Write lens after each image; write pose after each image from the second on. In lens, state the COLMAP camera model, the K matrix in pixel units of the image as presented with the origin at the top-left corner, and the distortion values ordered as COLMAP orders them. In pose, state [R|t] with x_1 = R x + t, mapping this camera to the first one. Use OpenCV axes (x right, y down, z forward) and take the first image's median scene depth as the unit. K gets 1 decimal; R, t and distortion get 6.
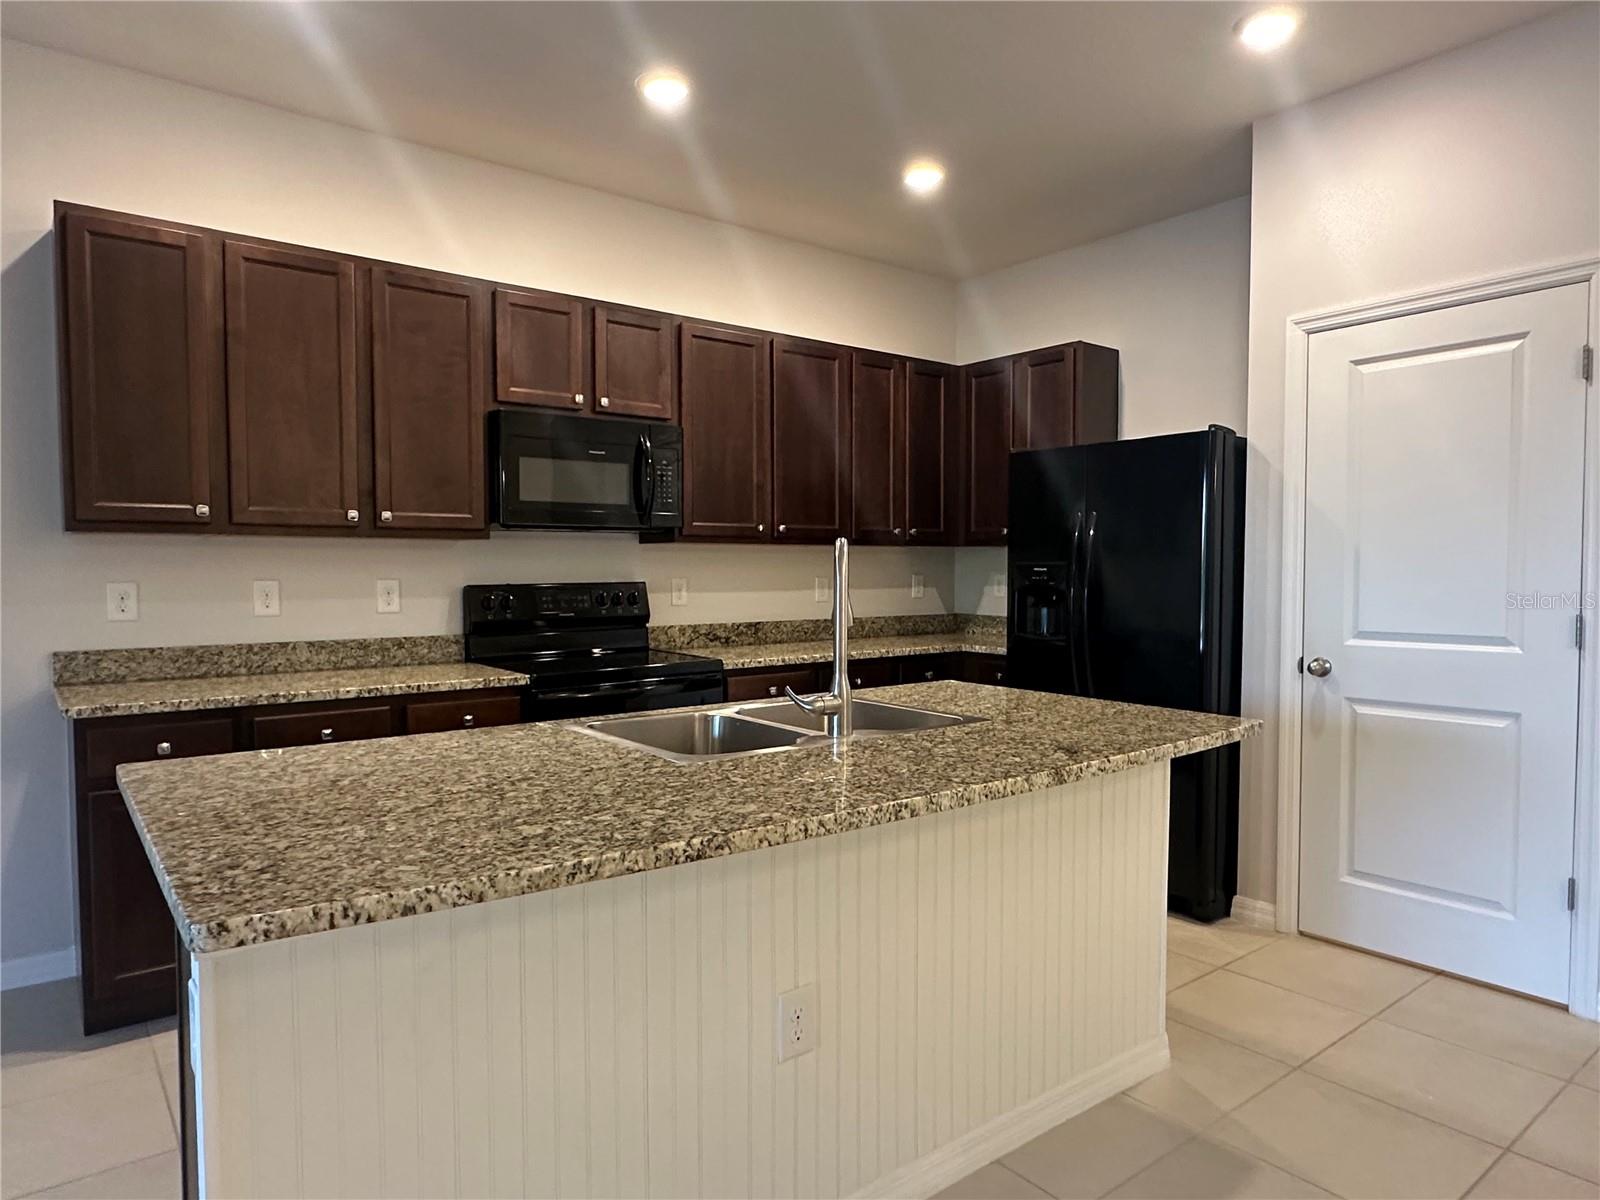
lens RADIAL K [[984.9, 0, 803.7], [0, 984.9, 613.3], [0, 0, 1]] dist [0.003256, -0.001905]
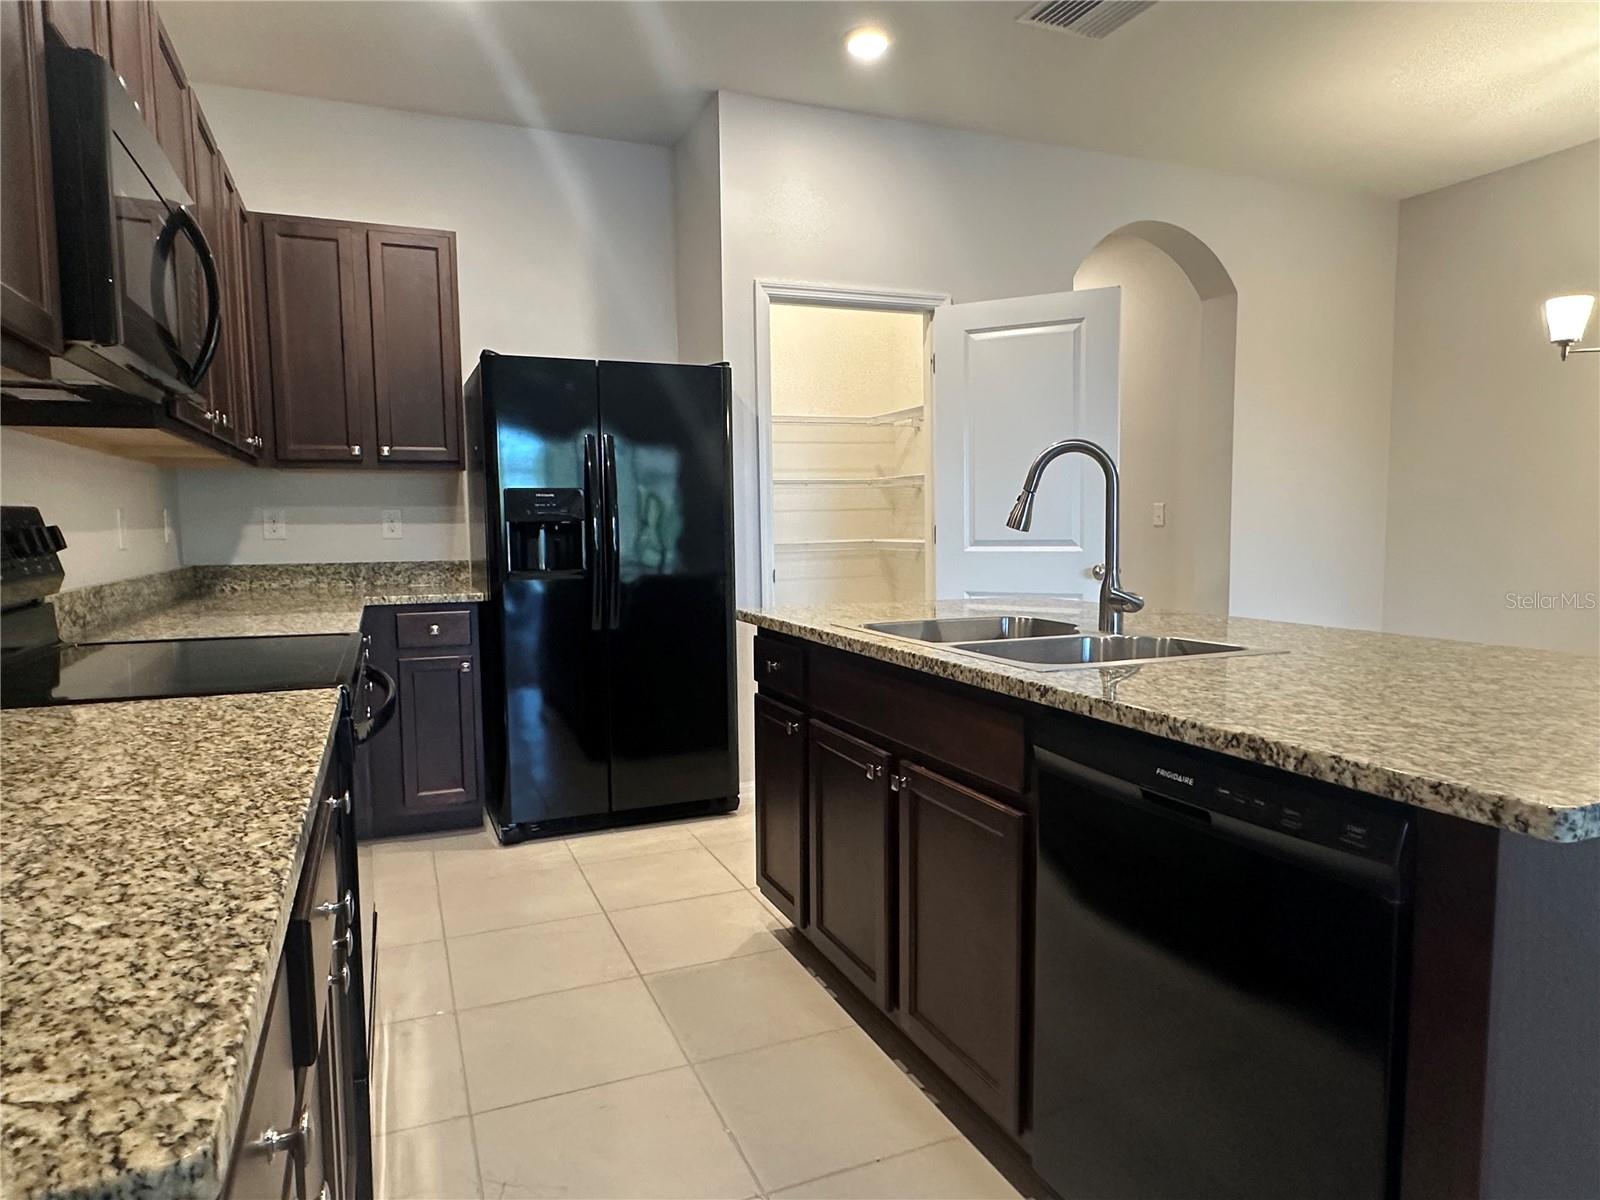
lens RADIAL K [[984.9, 0, 811.7], [0, 984.9, 608.8], [0, 0, 1]] dist [0.003256, -0.001905]
pose [[0.269378, -0.090470, 0.958776, -0.626044], [0.056590, 0.995344, 0.078021, 0.001355], [-0.961370, 0.033240, 0.273244, 0.612585]]
